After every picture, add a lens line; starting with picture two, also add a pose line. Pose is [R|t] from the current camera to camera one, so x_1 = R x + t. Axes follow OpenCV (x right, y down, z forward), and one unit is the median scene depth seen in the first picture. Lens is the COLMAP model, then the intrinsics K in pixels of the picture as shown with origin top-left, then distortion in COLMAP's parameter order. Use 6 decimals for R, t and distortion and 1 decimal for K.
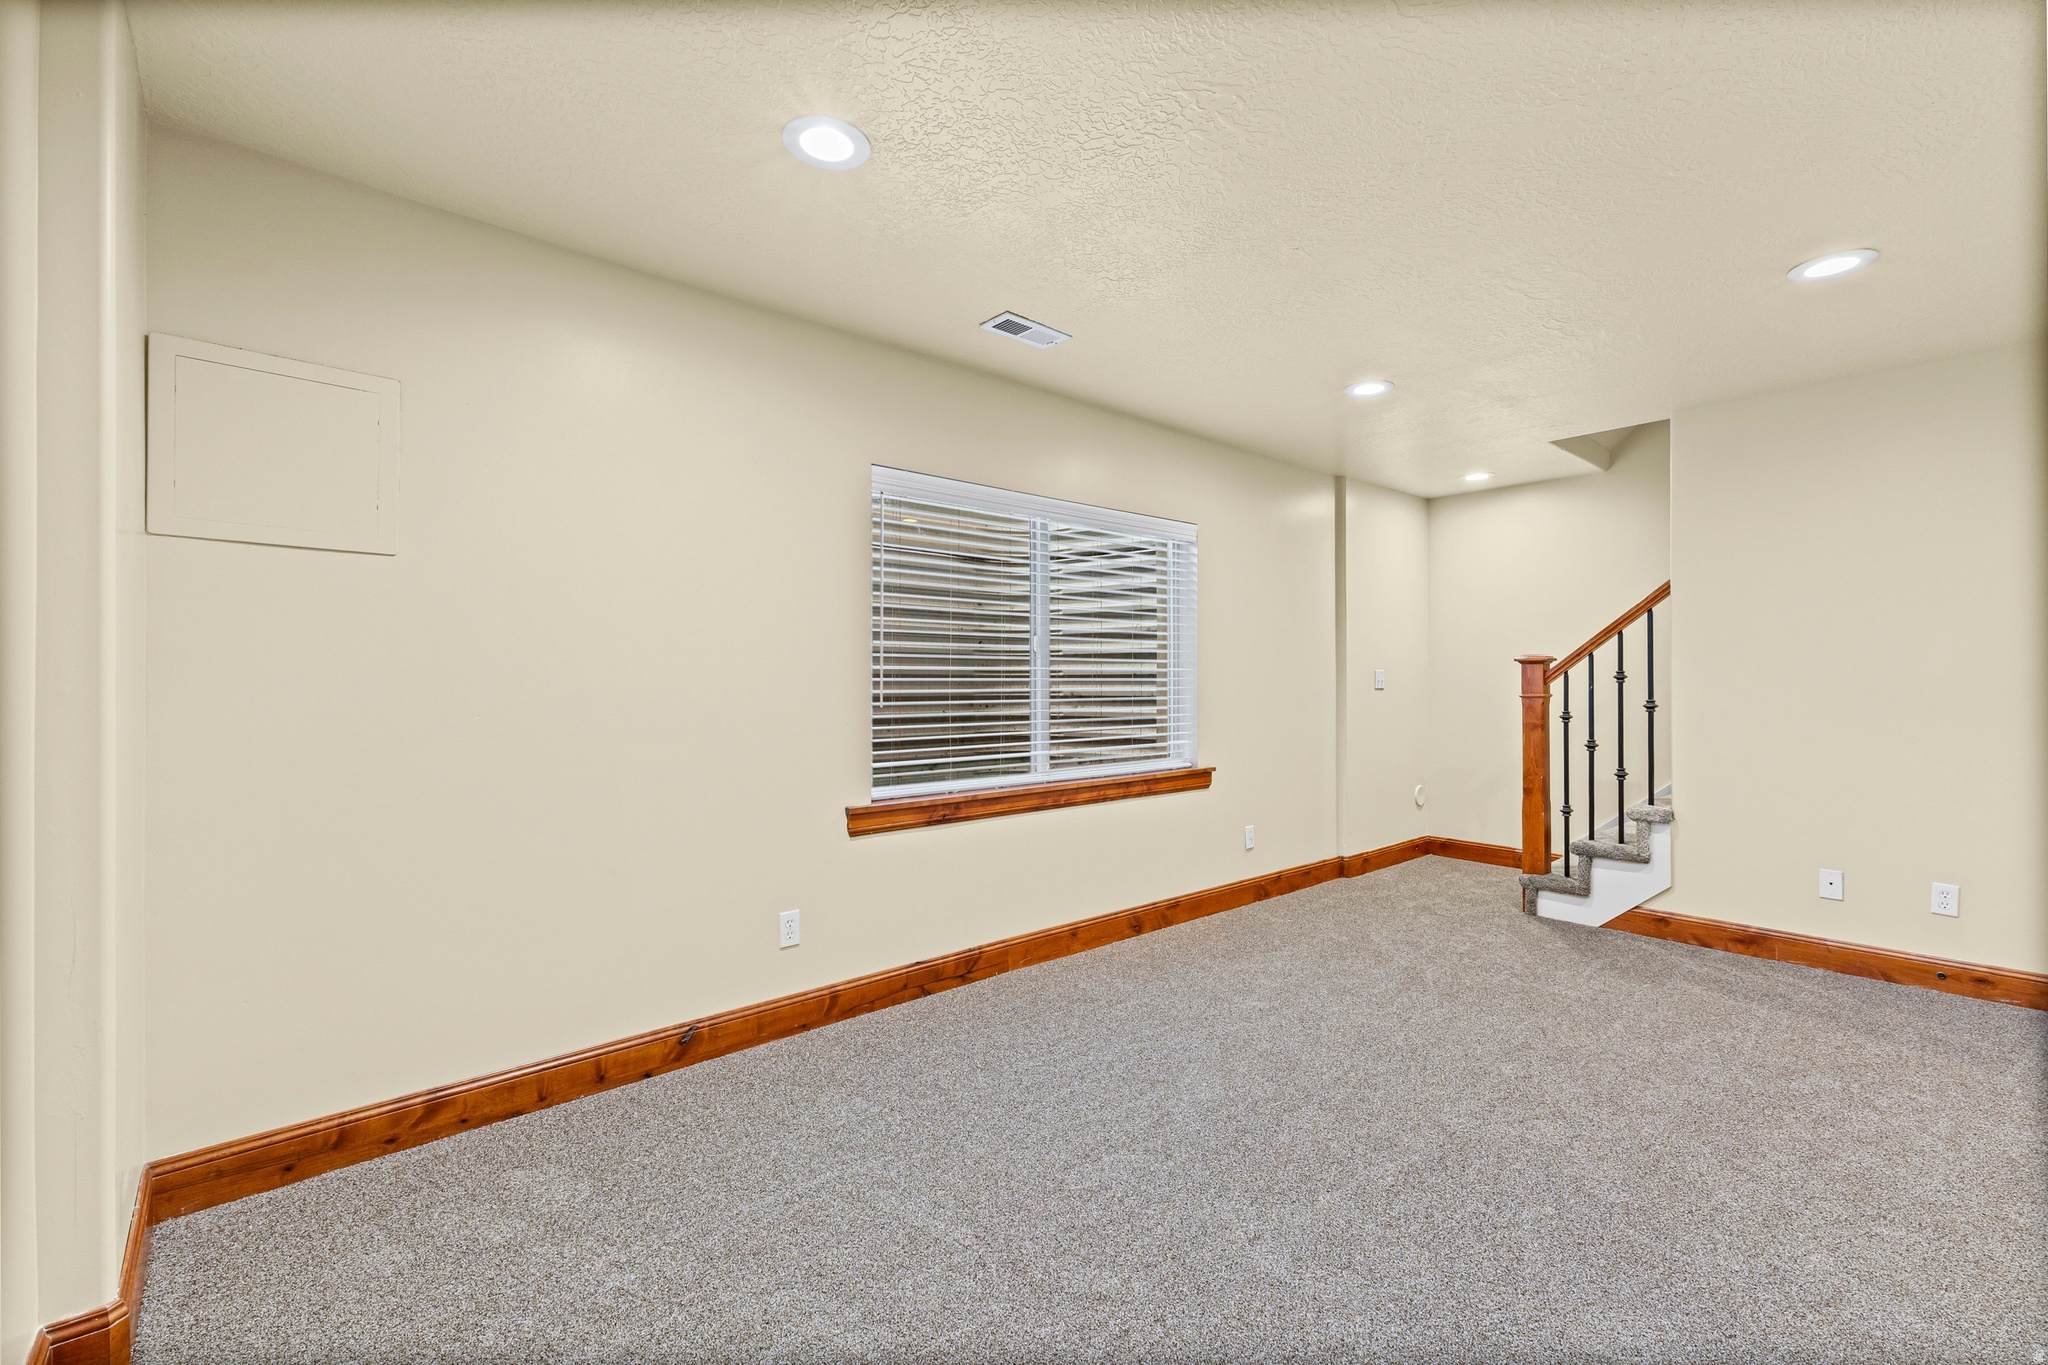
lens RADIAL K [[867.7, 0, 1030.5], [0, 867.7, 686.1], [0, 0, 1]] dist [0.006733, -0.000602]
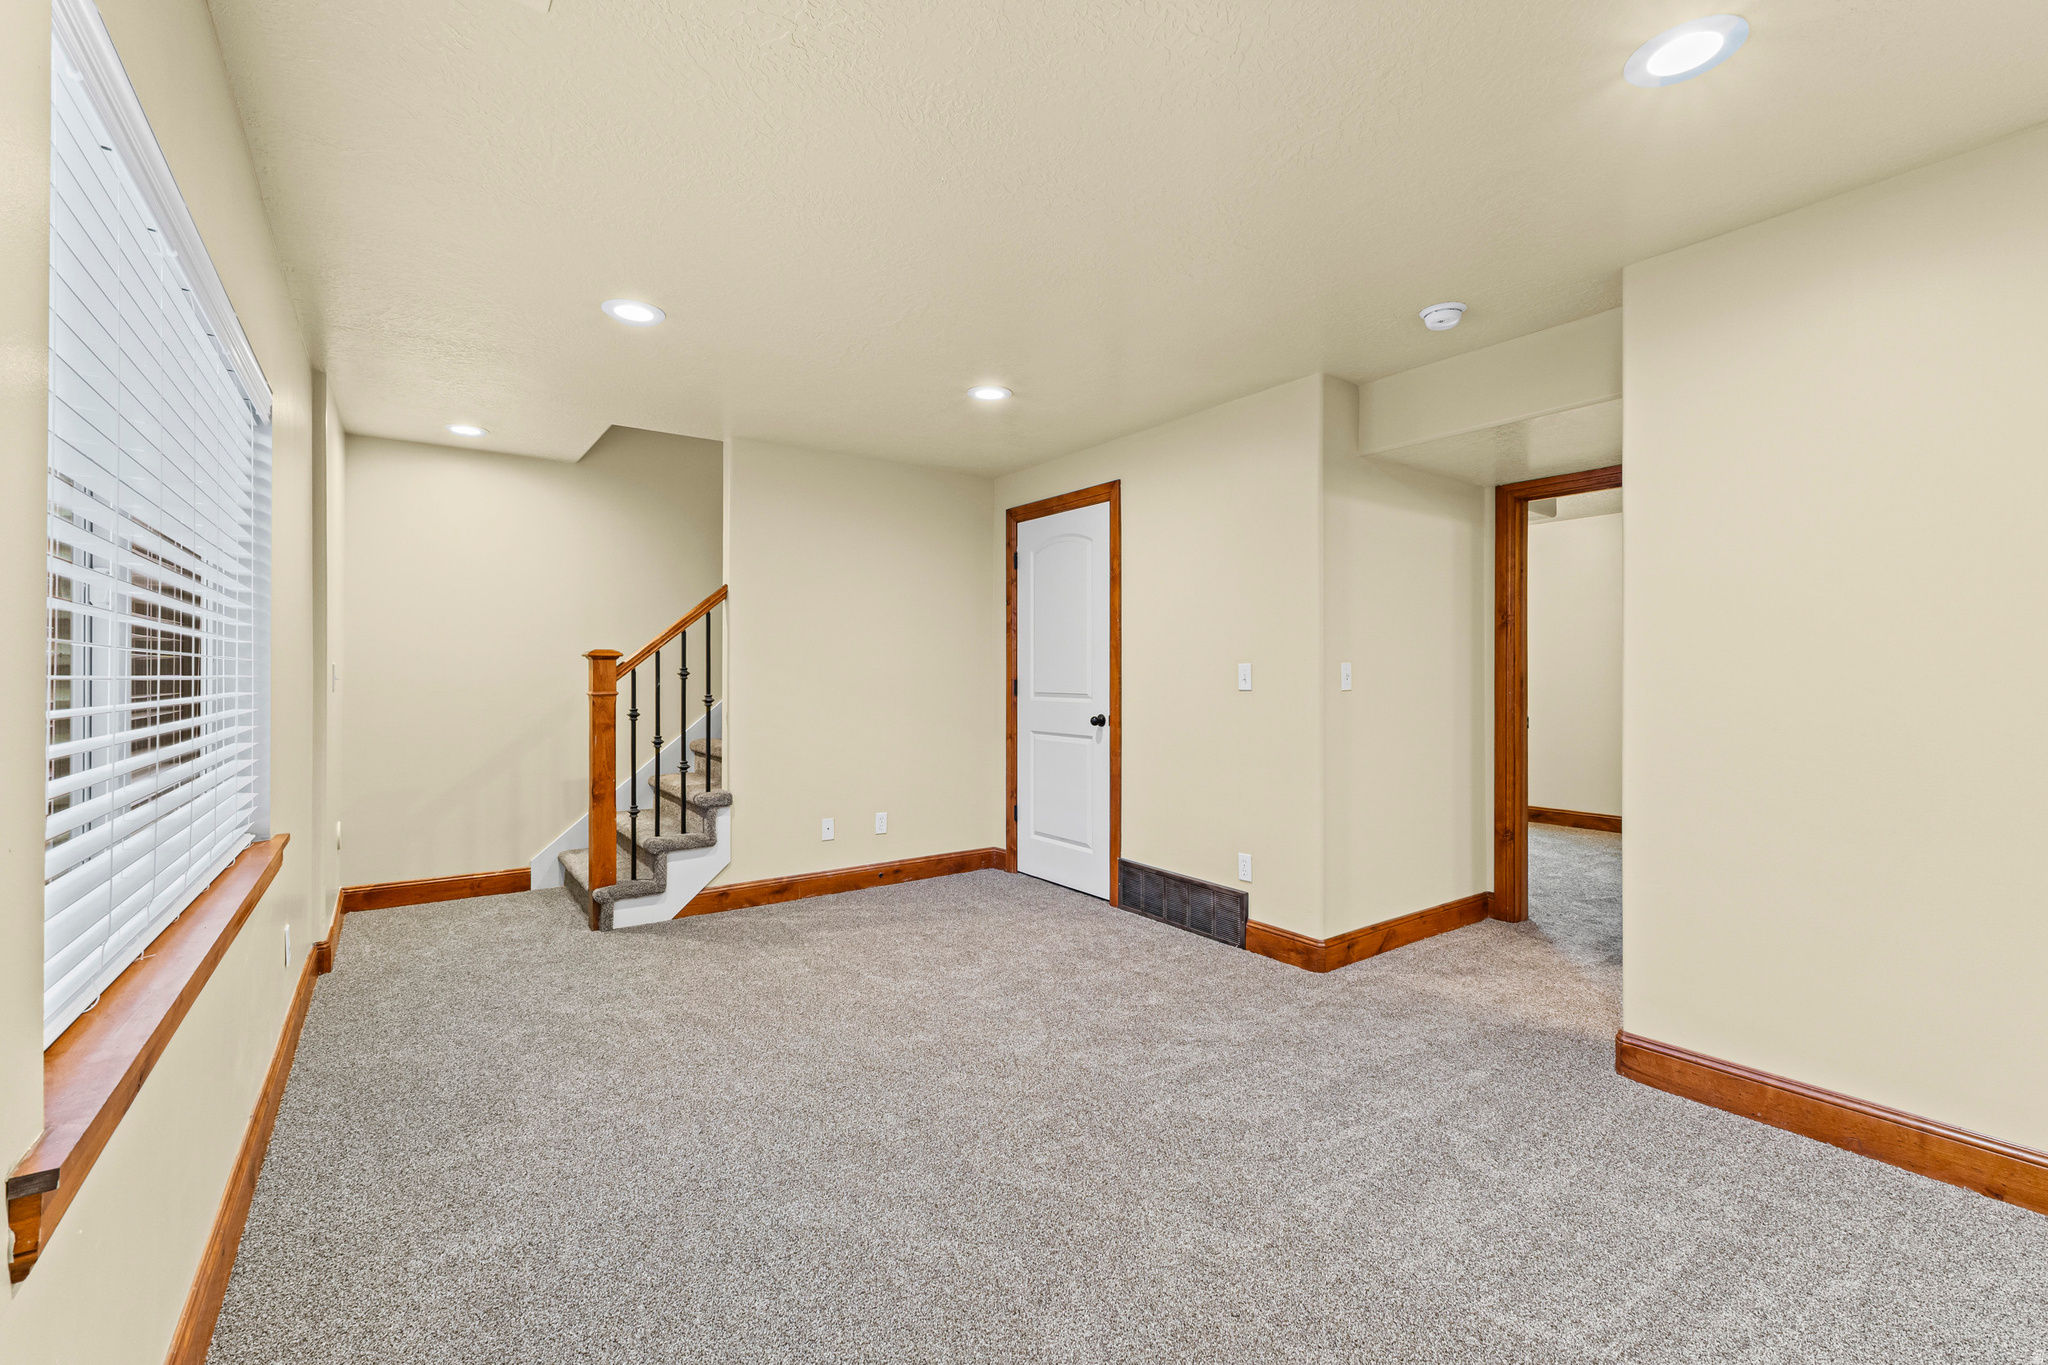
lens RADIAL K [[867.7, 0, 1029.1], [0, 867.7, 671.3], [0, 0, 1]] dist [0.006733, -0.000602]
pose [[0.068096, 0.005127, 0.997666, -0.333823], [0.005878, 0.999967, -0.005540, -0.005622], [-0.997661, 0.006241, 0.068064, 0.509984]]
